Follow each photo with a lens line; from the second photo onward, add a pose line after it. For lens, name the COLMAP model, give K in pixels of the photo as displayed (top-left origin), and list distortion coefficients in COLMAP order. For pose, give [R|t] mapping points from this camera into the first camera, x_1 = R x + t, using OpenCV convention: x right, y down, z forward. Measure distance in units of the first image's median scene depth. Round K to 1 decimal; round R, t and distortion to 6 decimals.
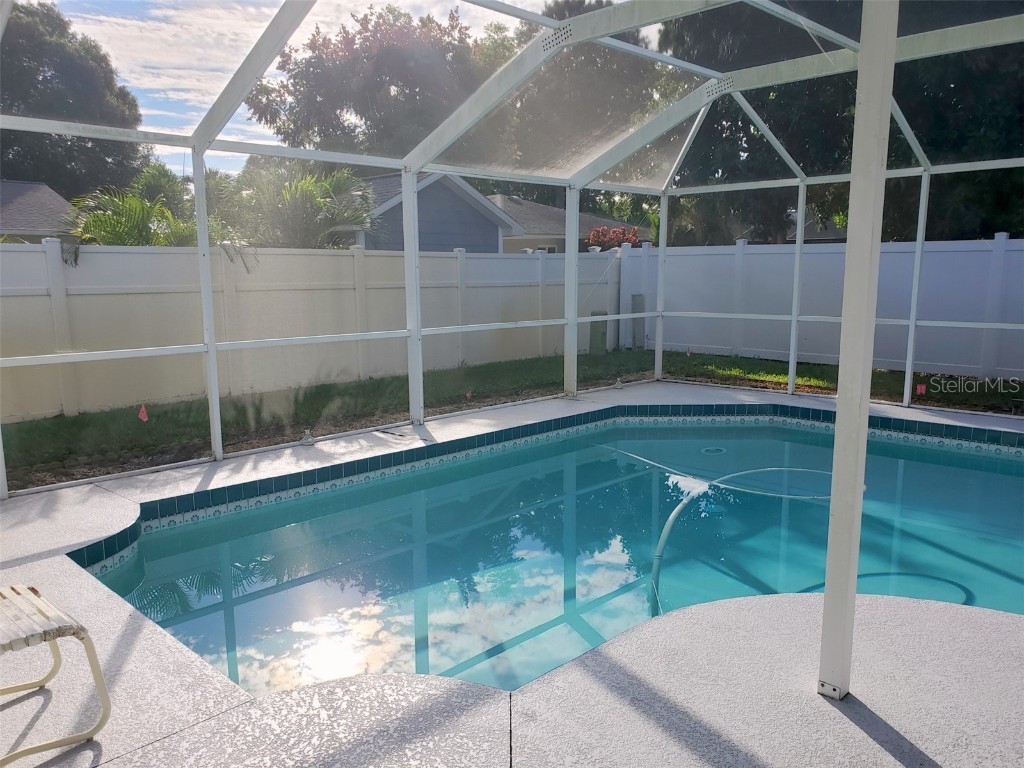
lens RADIAL K [[792.3, 0, 507.0], [0, 792.3, 426.3], [0, 0, 1]] dist [-0.037669, -0.006406]
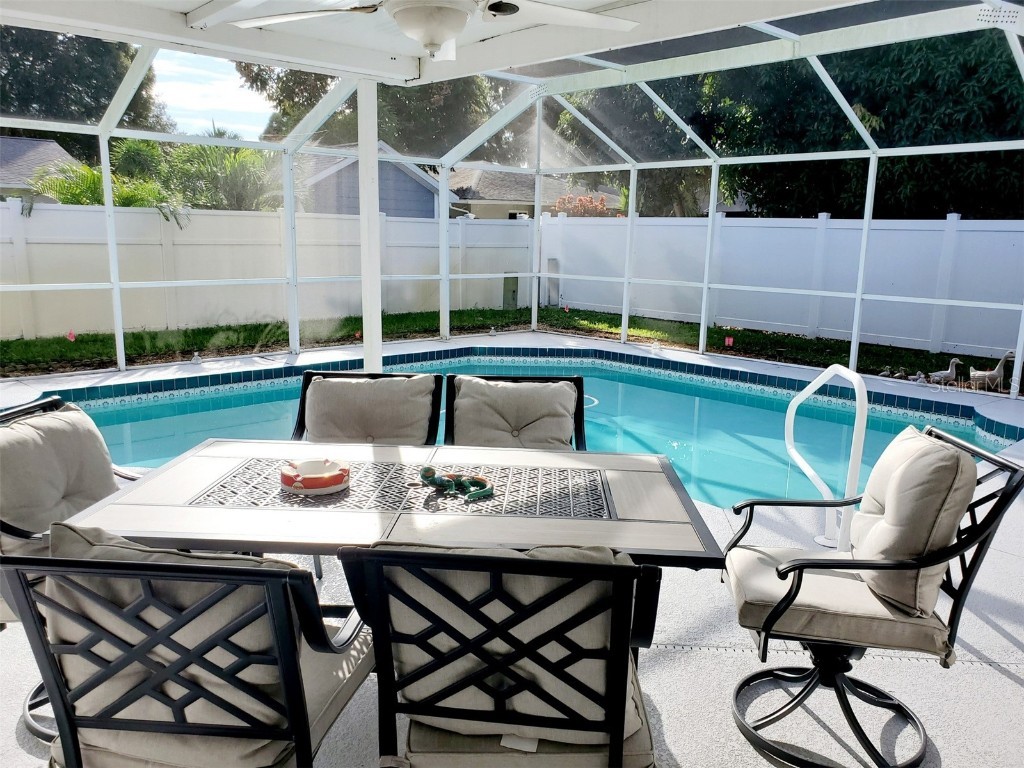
lens RADIAL K [[804.9, 0, 512.0], [0, 804.9, 384.0], [0, 0, 1]] dist [-0.073820, 0.007308]
pose [[0.999373, 0.033596, -0.011170, 0.183361], [-0.033706, 0.999383, -0.009862, 0.034365], [0.010831, 0.010233, 0.999889, -0.189506]]
